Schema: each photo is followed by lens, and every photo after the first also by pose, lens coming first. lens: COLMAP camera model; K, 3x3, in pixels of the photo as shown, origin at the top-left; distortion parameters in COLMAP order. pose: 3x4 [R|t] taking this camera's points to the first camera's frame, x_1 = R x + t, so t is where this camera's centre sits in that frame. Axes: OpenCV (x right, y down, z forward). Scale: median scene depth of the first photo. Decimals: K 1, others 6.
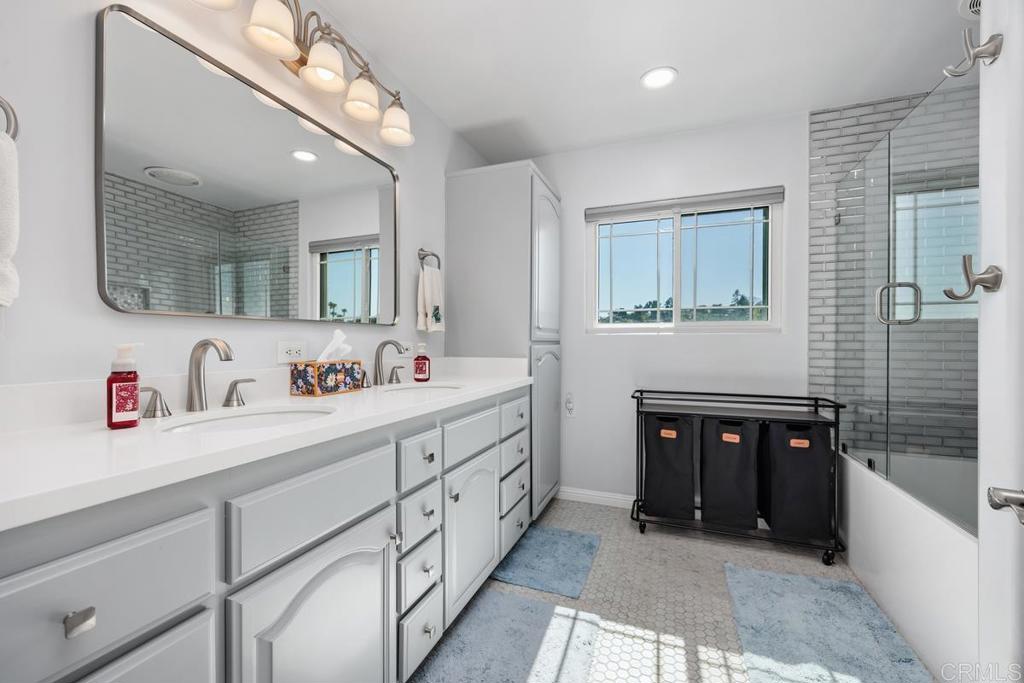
lens RADIAL K [[422.2, 0, 508.0], [0, 422.2, 343.7], [0, 0, 1]] dist [-0.008890, -0.000169]
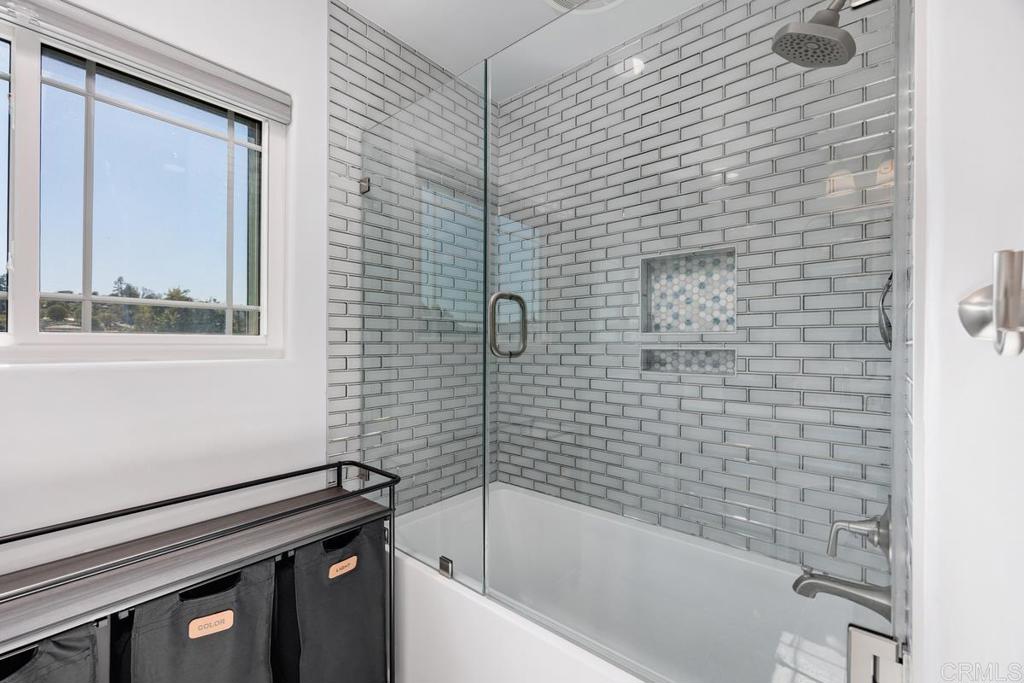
lens RADIAL K [[422.2, 0, 508.0], [0, 422.2, 343.7], [0, 0, 1]] dist [-0.008890, -0.000169]
pose [[0.308849, 0.001343, 0.951110, 0.231139], [-0.004005, 0.999992, -0.000112, -0.049402], [-0.951103, -0.003774, 0.308852, 0.598872]]
